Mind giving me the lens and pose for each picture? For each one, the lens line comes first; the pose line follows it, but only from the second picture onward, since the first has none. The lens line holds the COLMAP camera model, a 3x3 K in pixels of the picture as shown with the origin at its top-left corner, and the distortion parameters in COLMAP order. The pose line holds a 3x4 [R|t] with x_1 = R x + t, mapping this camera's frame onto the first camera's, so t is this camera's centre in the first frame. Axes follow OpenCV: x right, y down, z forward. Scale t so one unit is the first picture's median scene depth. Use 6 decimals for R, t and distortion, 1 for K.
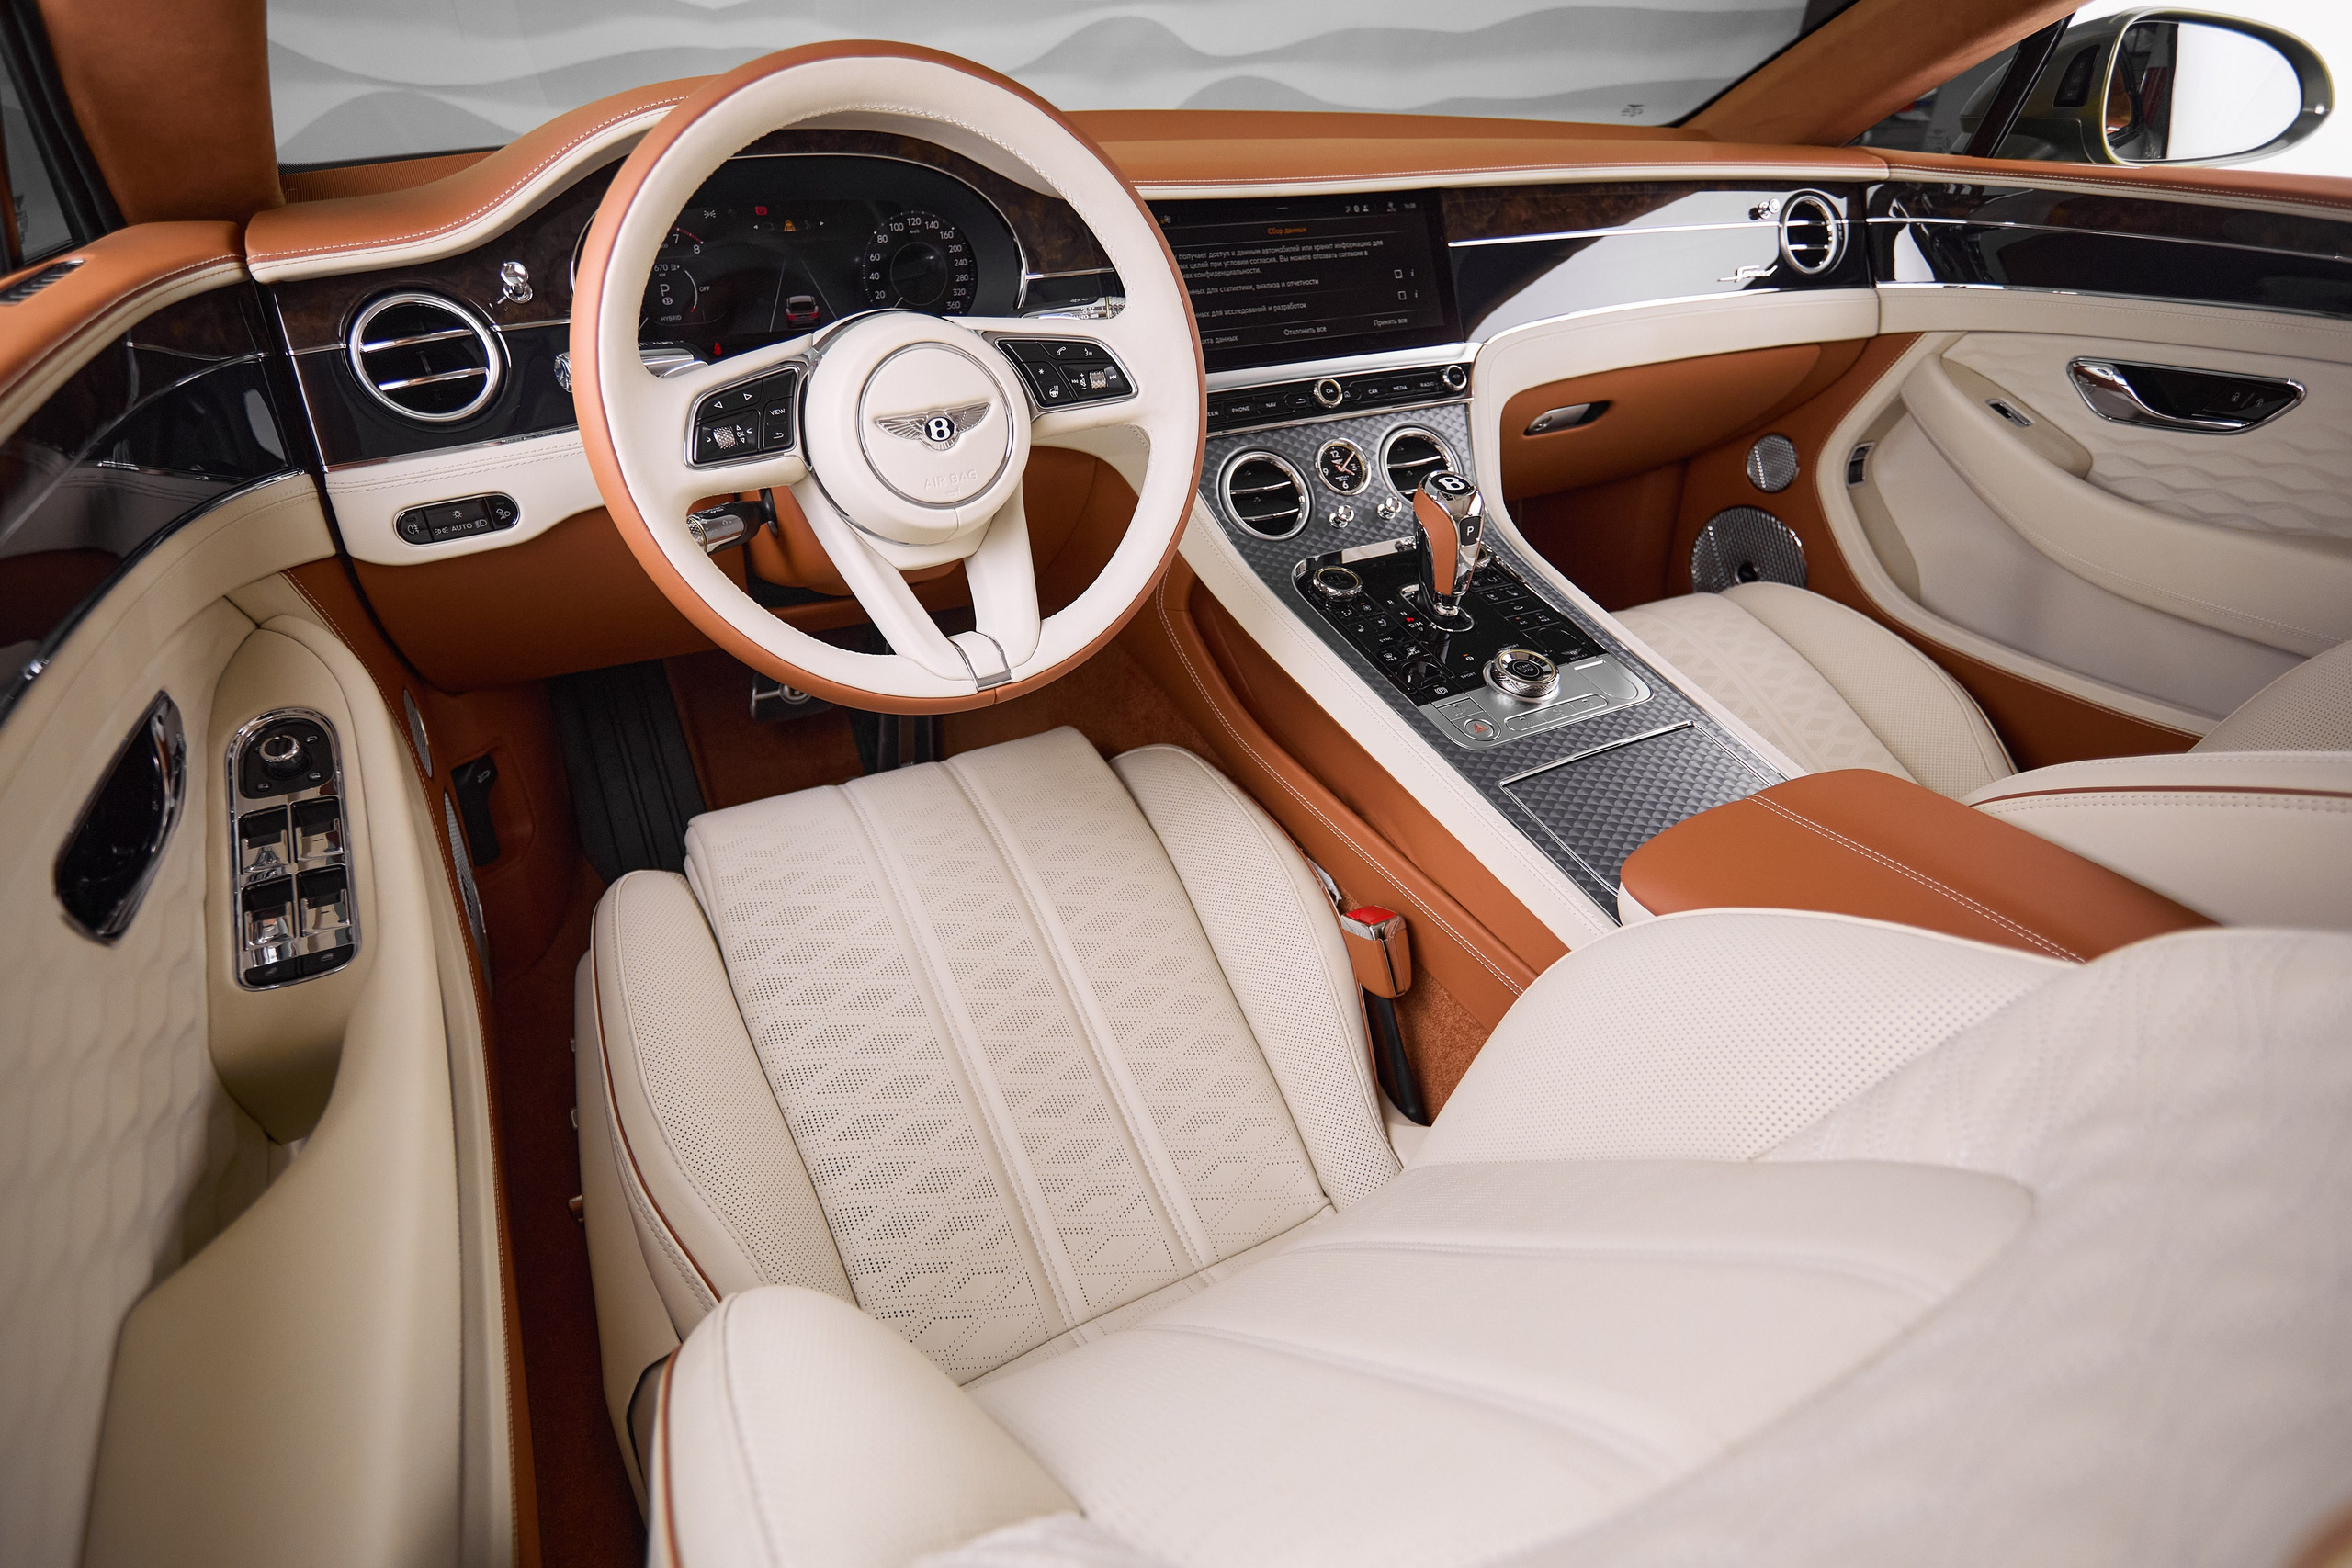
lens RADIAL K [[1210.6, 0, 1193.9], [0, 1210.6, 786.1], [0, 0, 1]] dist [-0.004023, -0.000012]
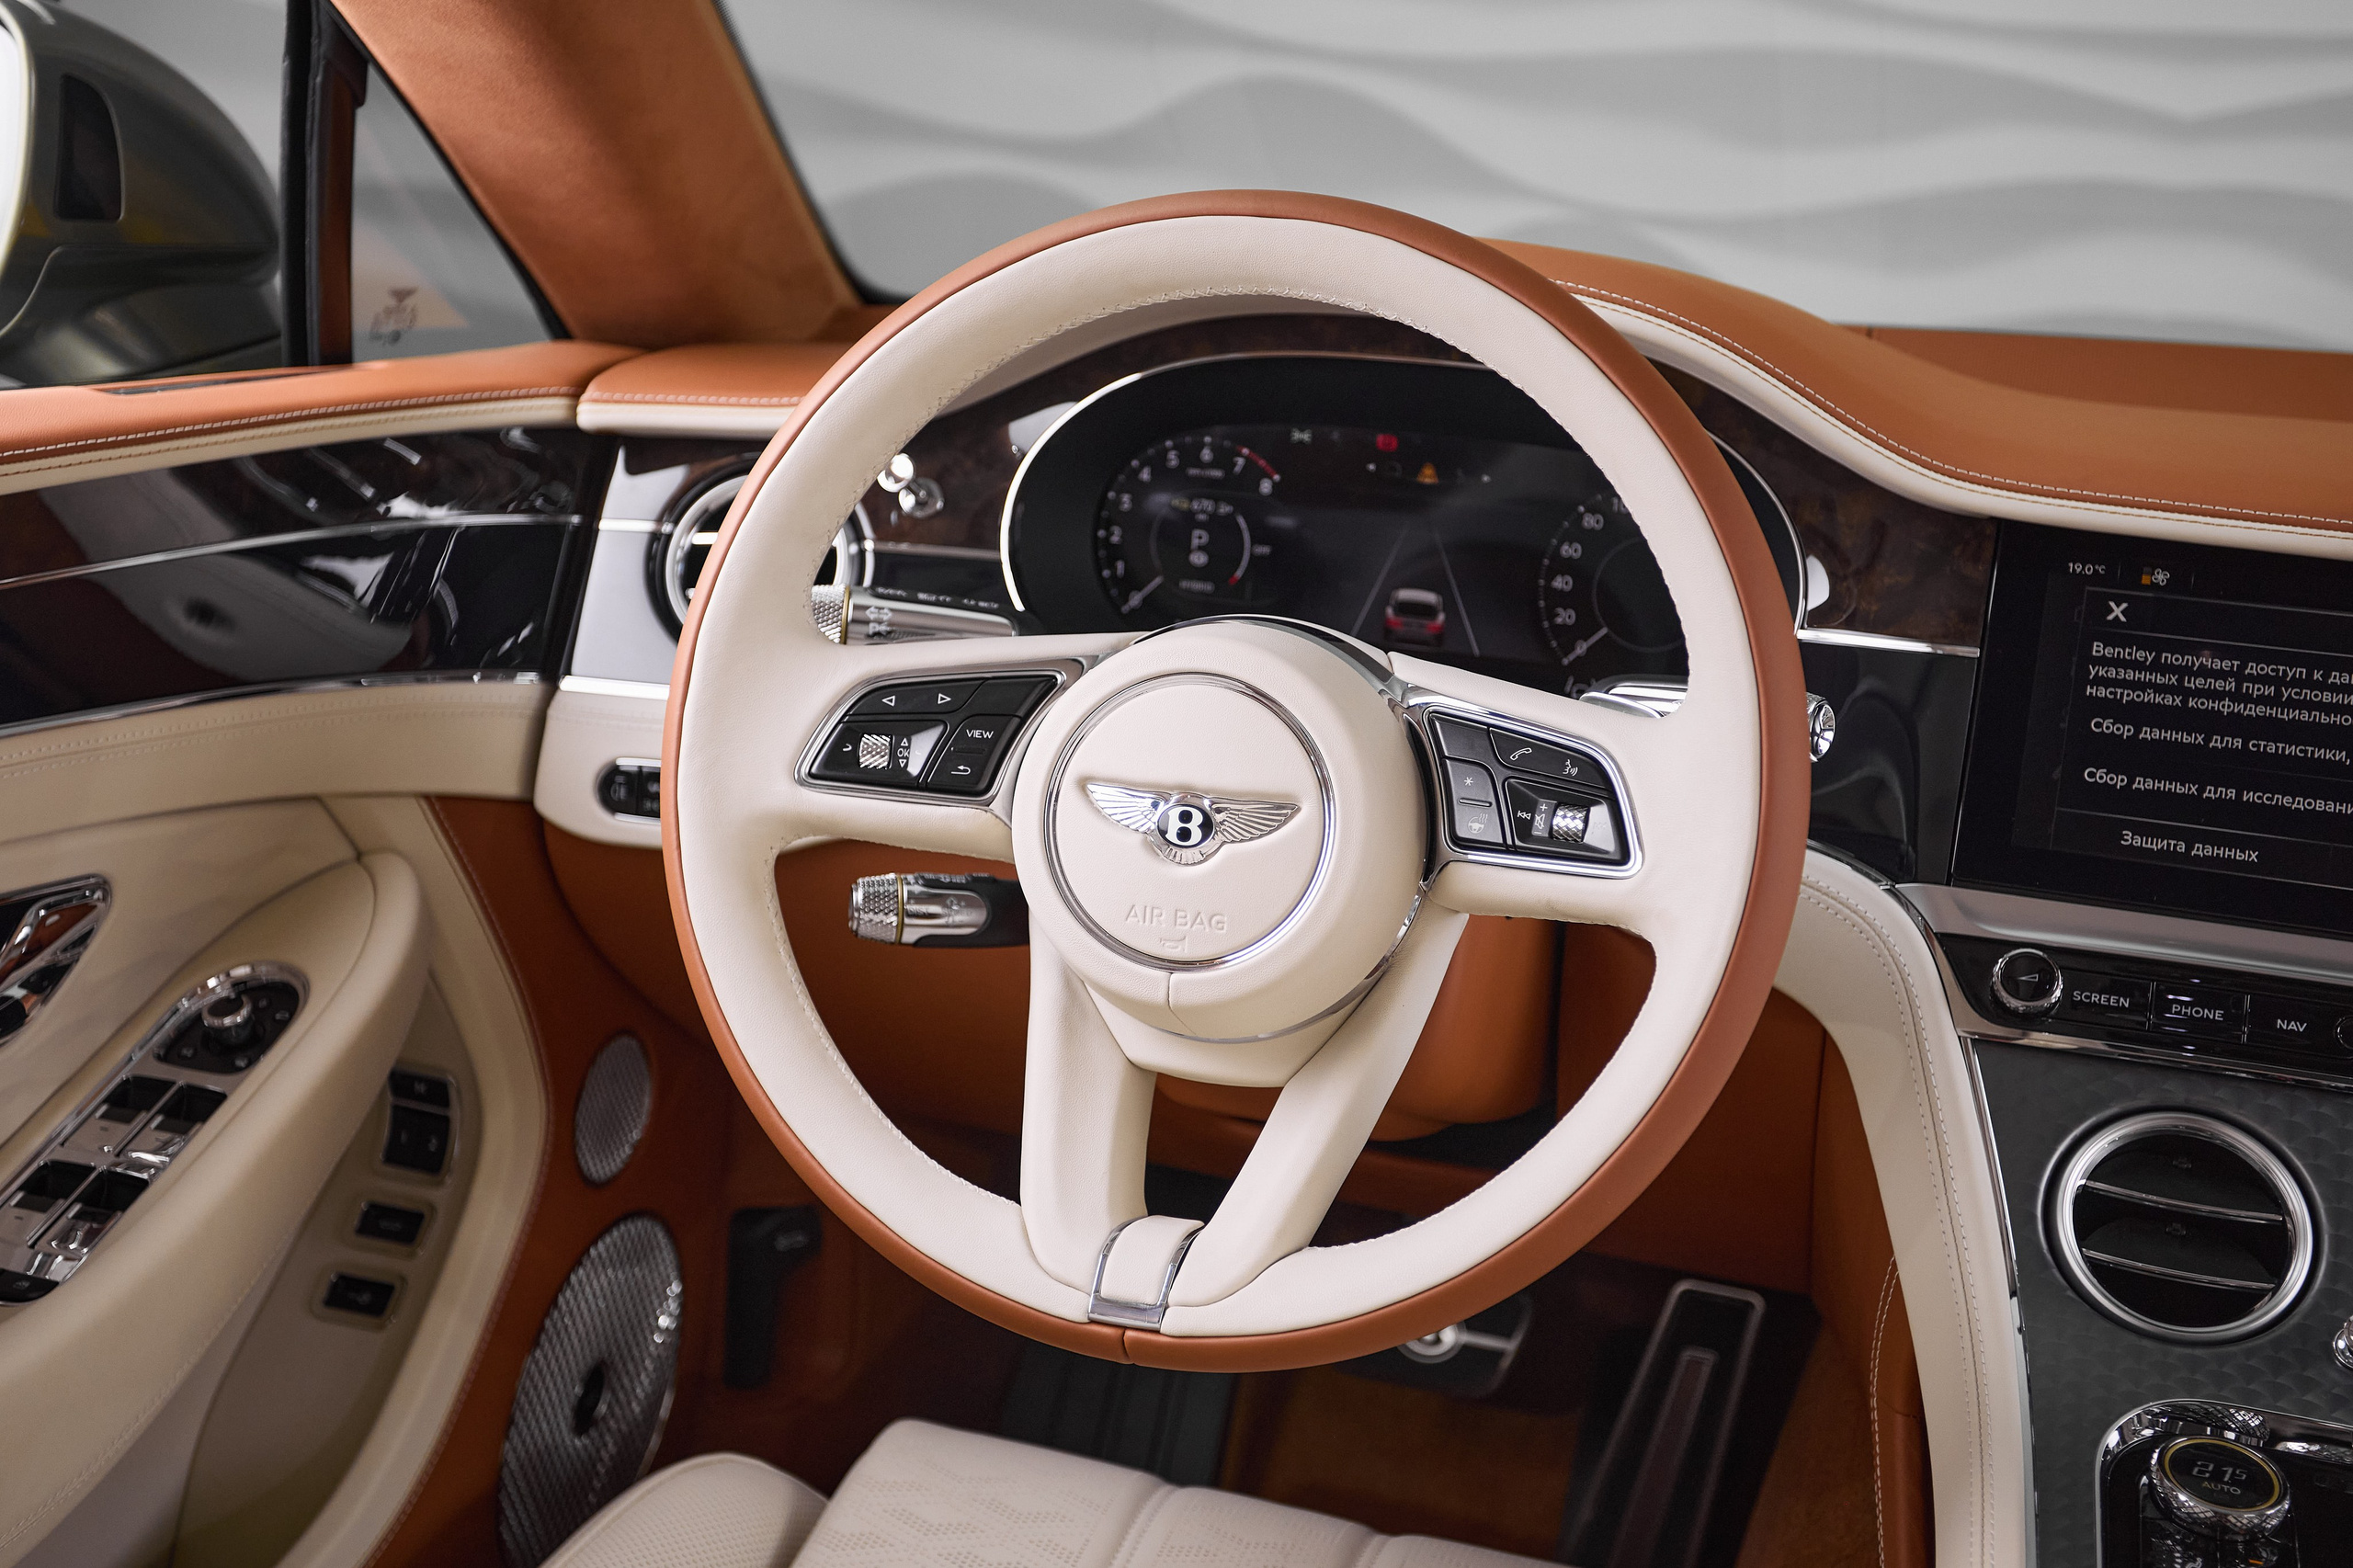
lens RADIAL K [[2743.2, 0, 1172.2], [0, 2743.2, 746.4], [0, 0, 1]] dist [0.038225, 0.000000]
pose [[0.690366, 0.201834, -0.694735, 0.427630], [-0.424191, 0.890834, -0.162719, -0.086282], [0.586051, 0.407036, 0.700618, 0.088666]]
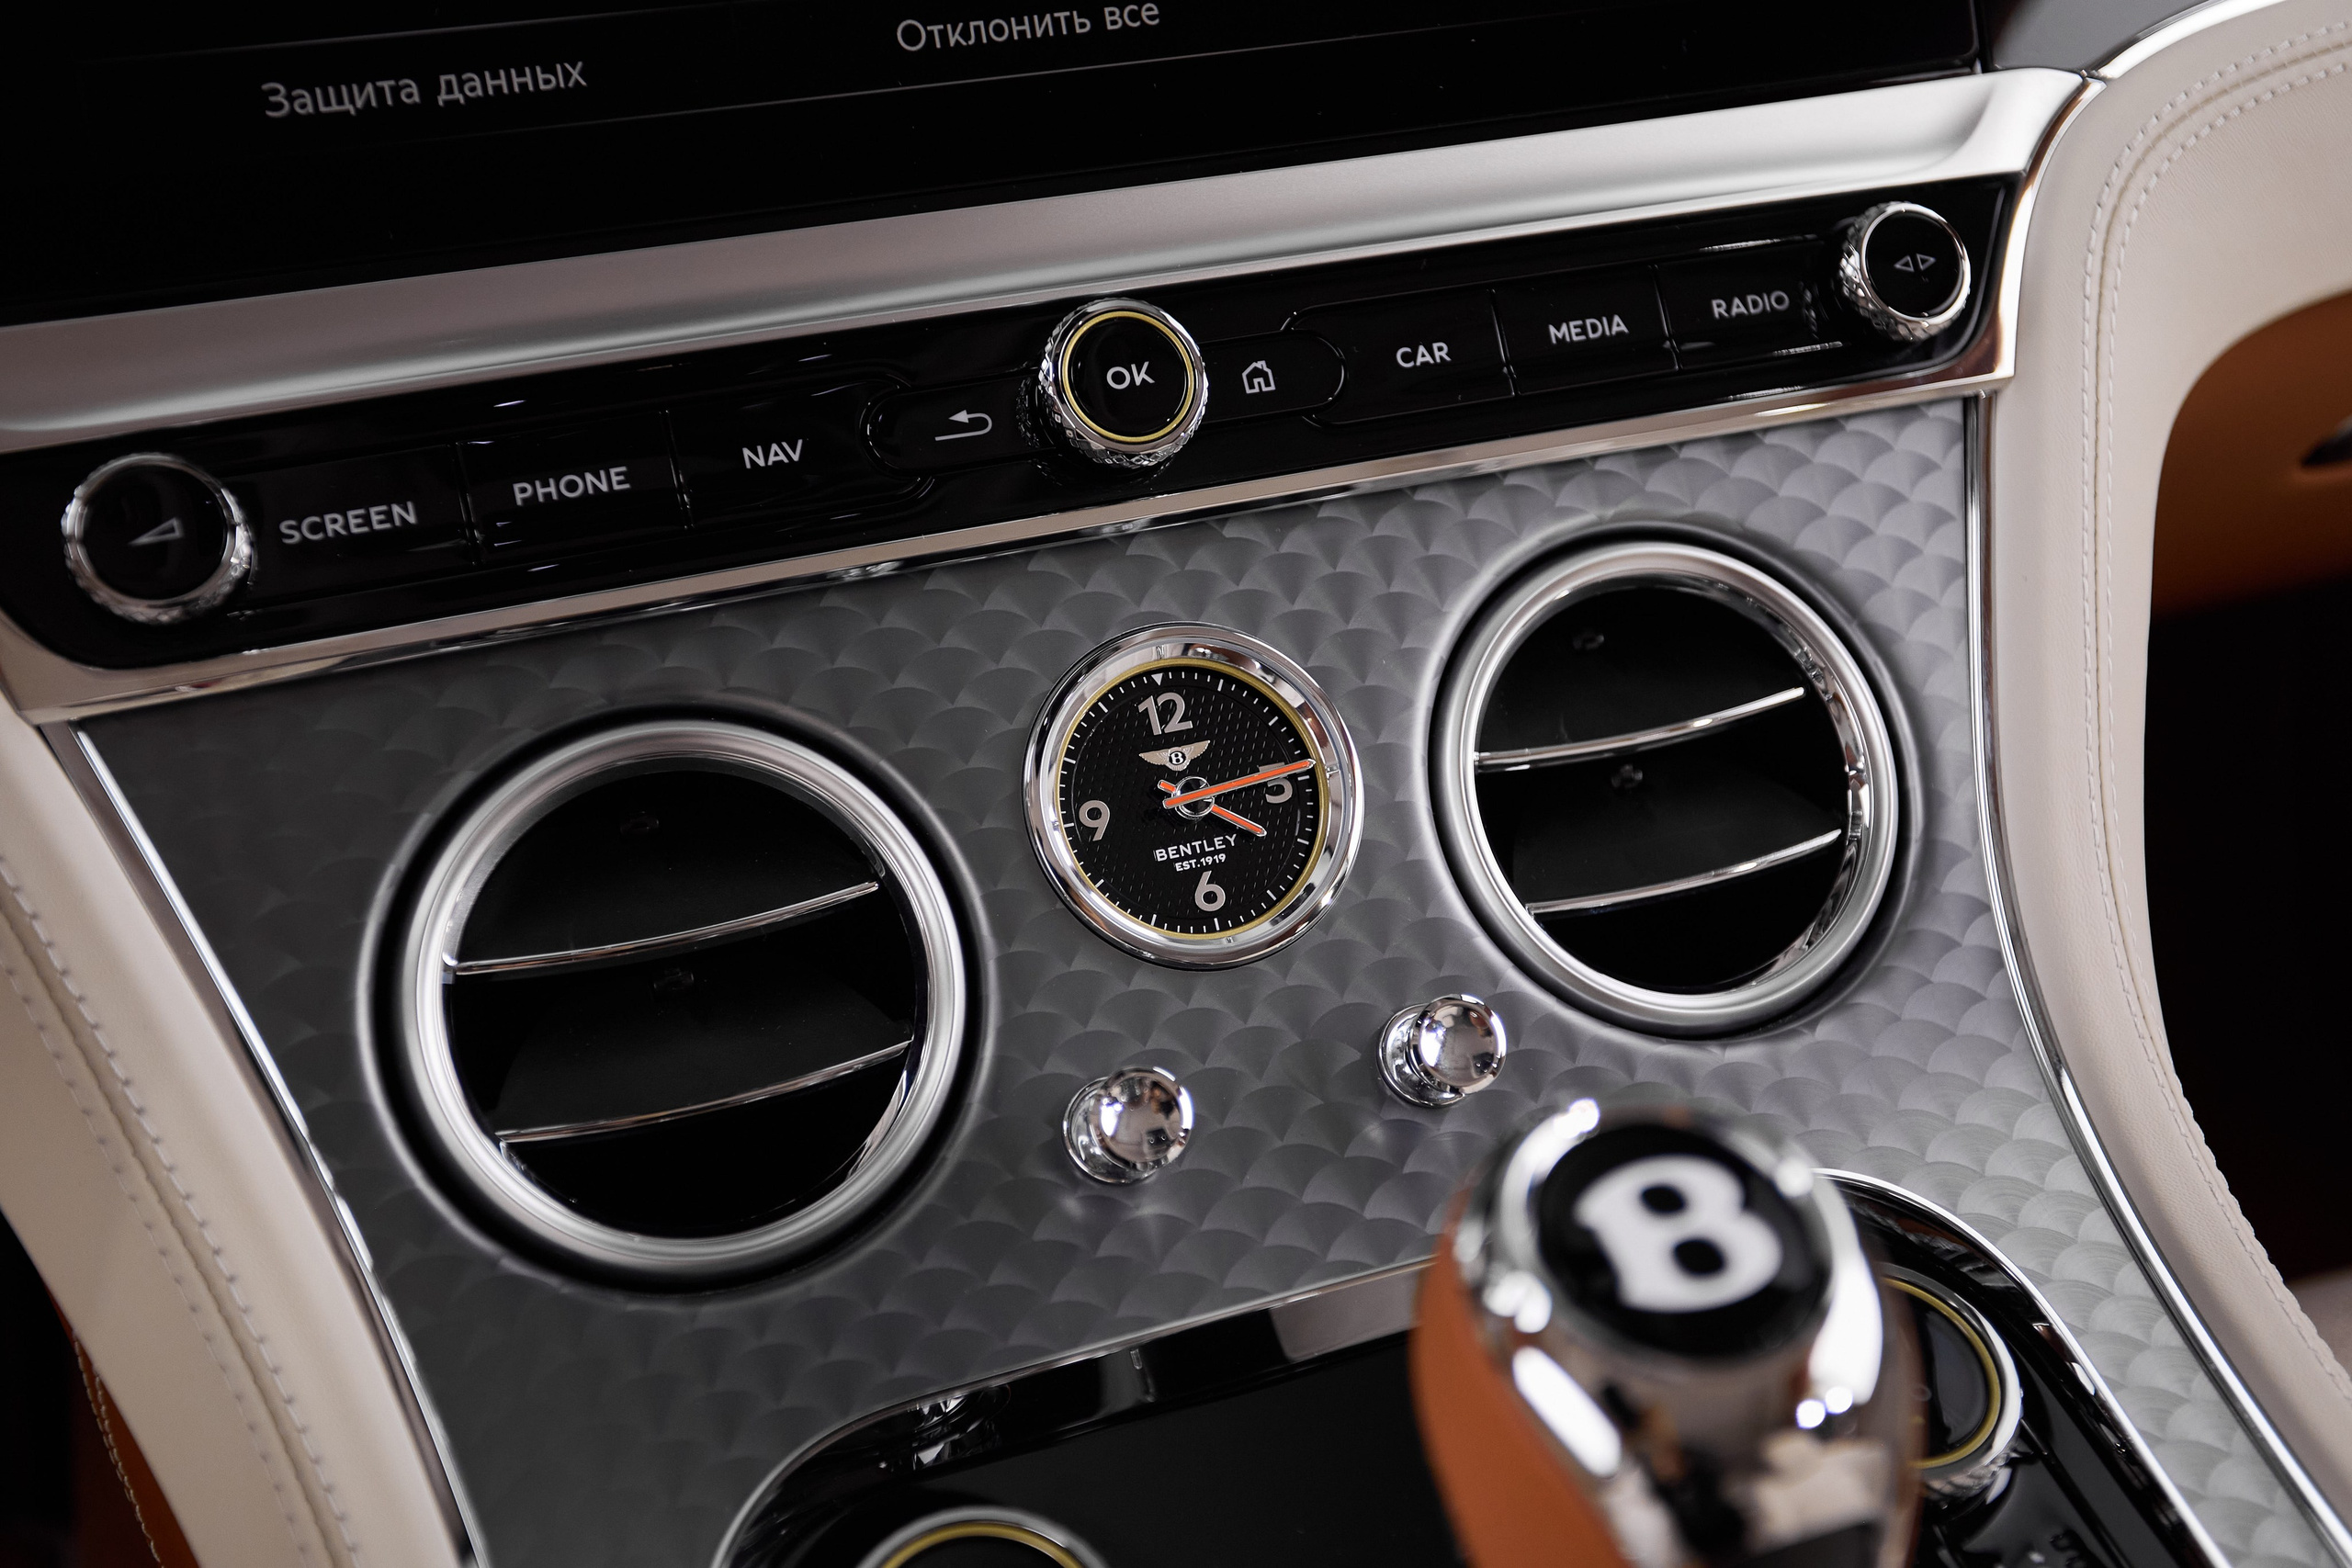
lens RADIAL K [[2741.8, 0, 1096.9], [0, 2741.8, 879.3], [0, 0, 1]] dist [0.038225, 0.000000]
pose [[0.988916, 0.047154, -0.140787, 0.167765], [-0.050362, 0.998544, -0.019315, -0.245777], [0.139672, 0.026191, 0.989851, 0.609740]]
